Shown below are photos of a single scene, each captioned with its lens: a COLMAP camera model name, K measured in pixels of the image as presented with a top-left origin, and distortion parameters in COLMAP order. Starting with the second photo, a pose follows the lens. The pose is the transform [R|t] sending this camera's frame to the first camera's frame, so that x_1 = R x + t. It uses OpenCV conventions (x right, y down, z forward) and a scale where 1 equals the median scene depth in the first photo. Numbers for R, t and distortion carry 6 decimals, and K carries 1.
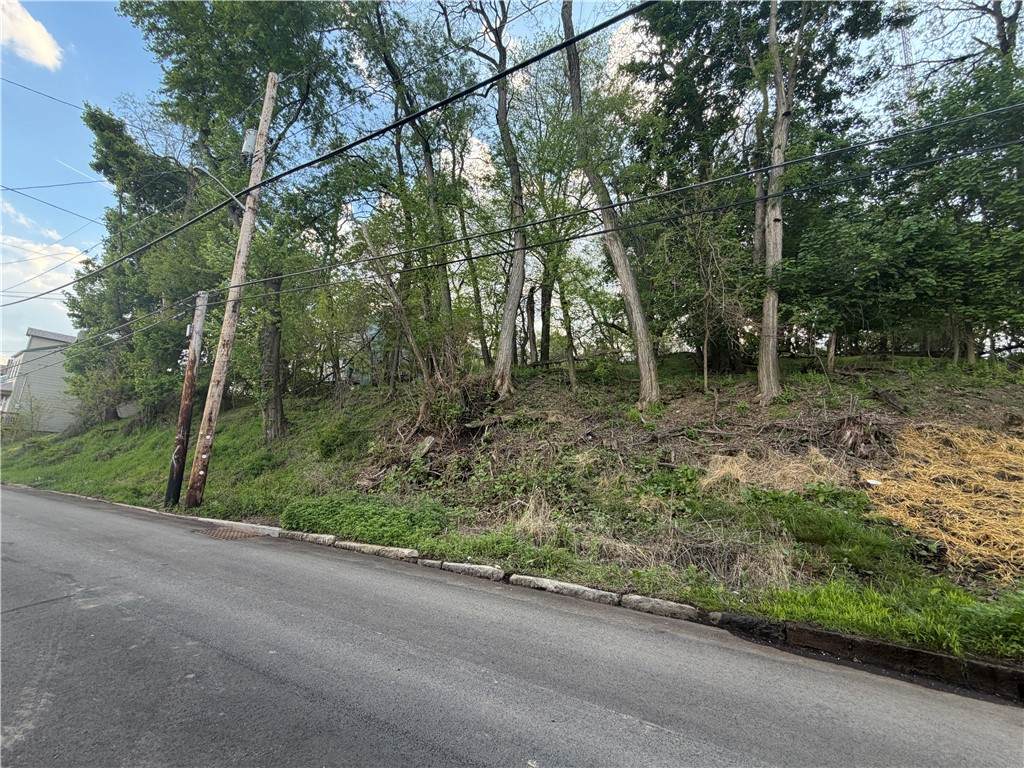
lens RADIAL K [[408.3, 0, 508.1], [0, 408.3, 387.6], [0, 0, 1]] dist [0.000656, 0.000333]
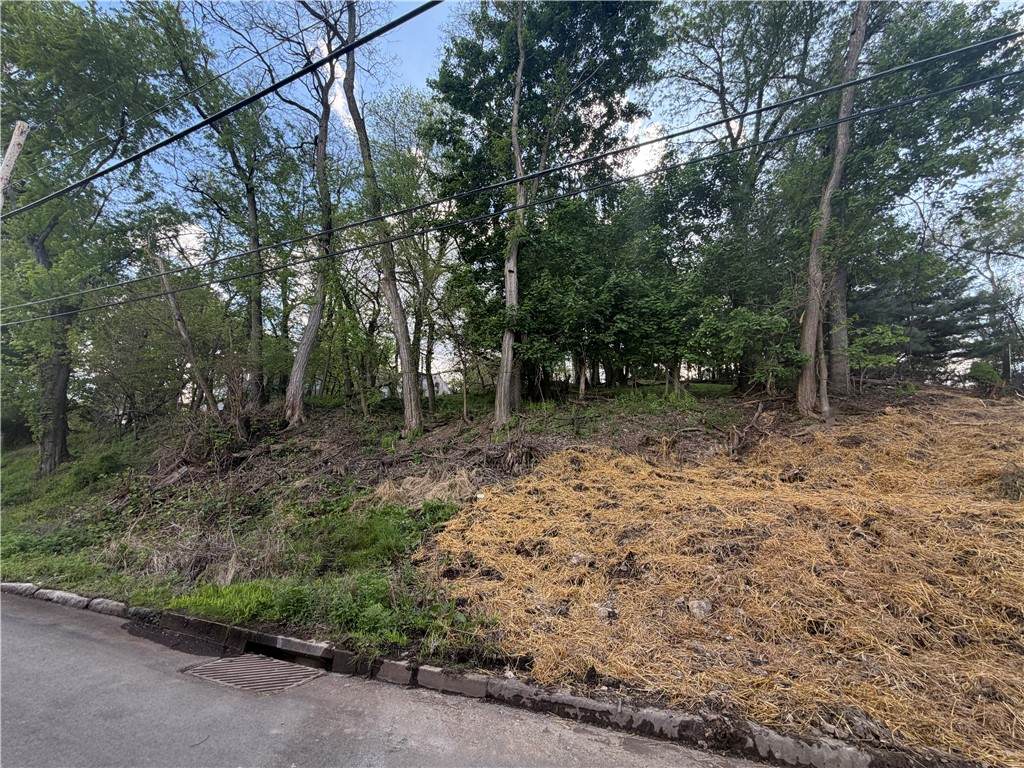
lens RADIAL K [[408.3, 0, 509.7], [0, 408.3, 387.8], [0, 0, 1]] dist [0.000656, 0.000333]
pose [[0.994055, -0.004673, 0.108779, 0.517268], [0.011457, 0.998021, -0.061828, -0.006394], [-0.108275, 0.062706, 0.992141, -0.131385]]
